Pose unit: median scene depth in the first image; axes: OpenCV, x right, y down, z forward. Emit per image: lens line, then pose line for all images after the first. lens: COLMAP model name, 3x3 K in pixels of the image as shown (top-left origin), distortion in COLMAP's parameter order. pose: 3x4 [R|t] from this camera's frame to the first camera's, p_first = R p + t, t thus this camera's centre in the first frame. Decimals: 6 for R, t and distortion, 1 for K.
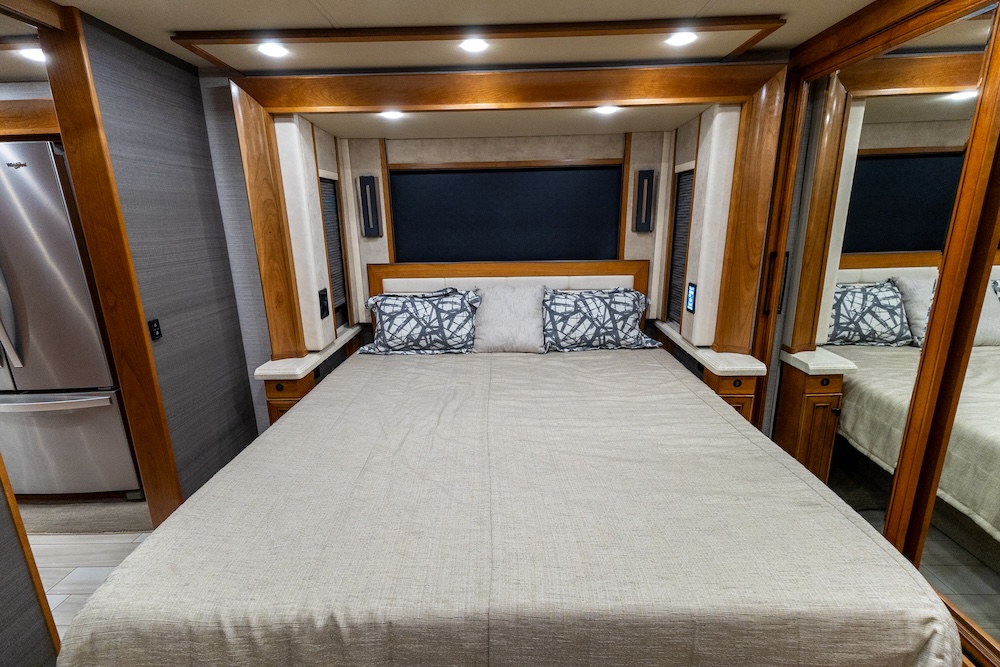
lens RADIAL K [[457.1, 0, 496.6], [0, 457.1, 331.5], [0, 0, 1]] dist [0.027955, -0.007862]
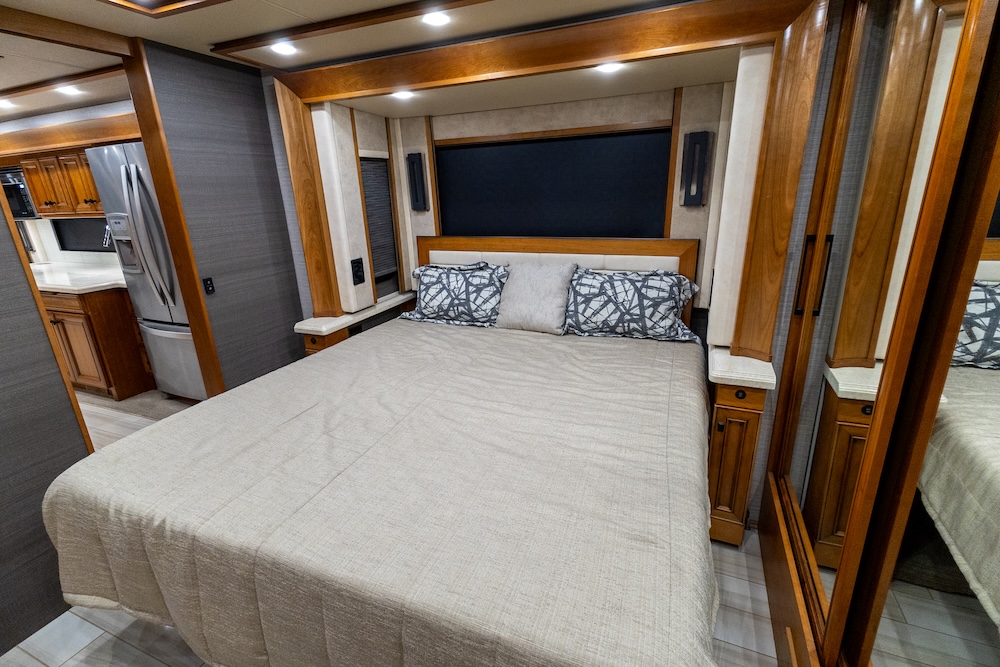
lens RADIAL K [[457.1, 0, 496.6], [0, 457.1, 331.5], [0, 0, 1]] dist [0.027955, -0.007862]
pose [[0.927056, 0.099441, -0.361495, 0.321978], [-0.074808, 0.993858, 0.081547, -0.027850], [0.367384, -0.048556, 0.928801, 0.059158]]
